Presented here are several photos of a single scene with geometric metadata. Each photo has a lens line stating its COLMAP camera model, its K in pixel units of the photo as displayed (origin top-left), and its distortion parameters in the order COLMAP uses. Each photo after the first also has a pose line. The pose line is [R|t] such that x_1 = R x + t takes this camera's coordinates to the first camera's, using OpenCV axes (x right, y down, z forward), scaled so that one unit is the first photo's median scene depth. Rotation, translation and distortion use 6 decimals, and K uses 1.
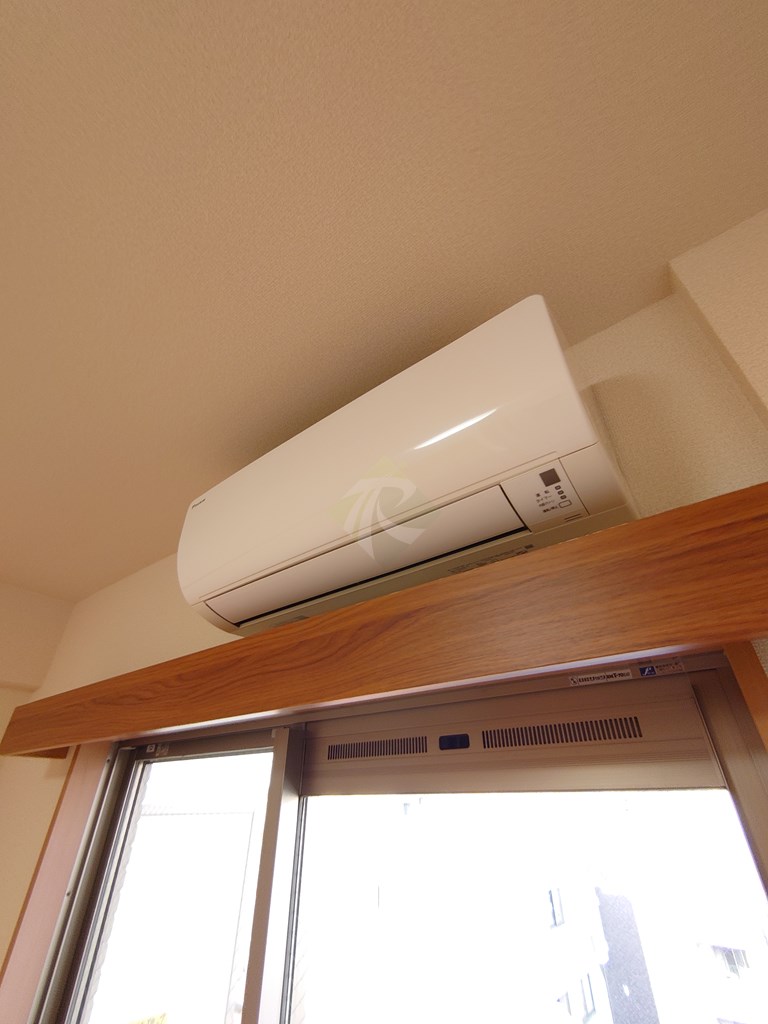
lens RADIAL K [[438.5, 0, 384.0], [0, 438.5, 512.0], [0, 0, 1]] dist [-0.001008, -0.001155]
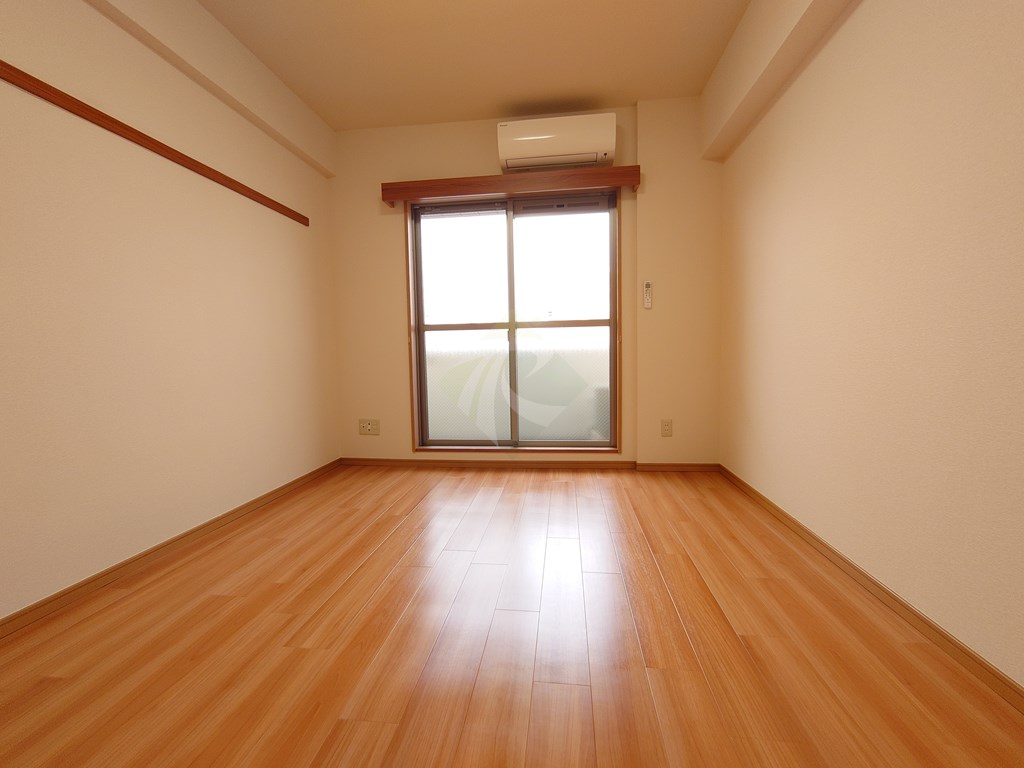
lens RADIAL K [[440.9, 0, 512.0], [0, 440.9, 384.0], [0, 0, 1]] dist [-0.000680, -0.000454]
pose [[0.865837, -0.047007, 0.498113, -2.621640], [-0.262258, 0.805205, 0.531852, -0.285942], [-0.426084, -0.591131, 0.684848, -2.993324]]
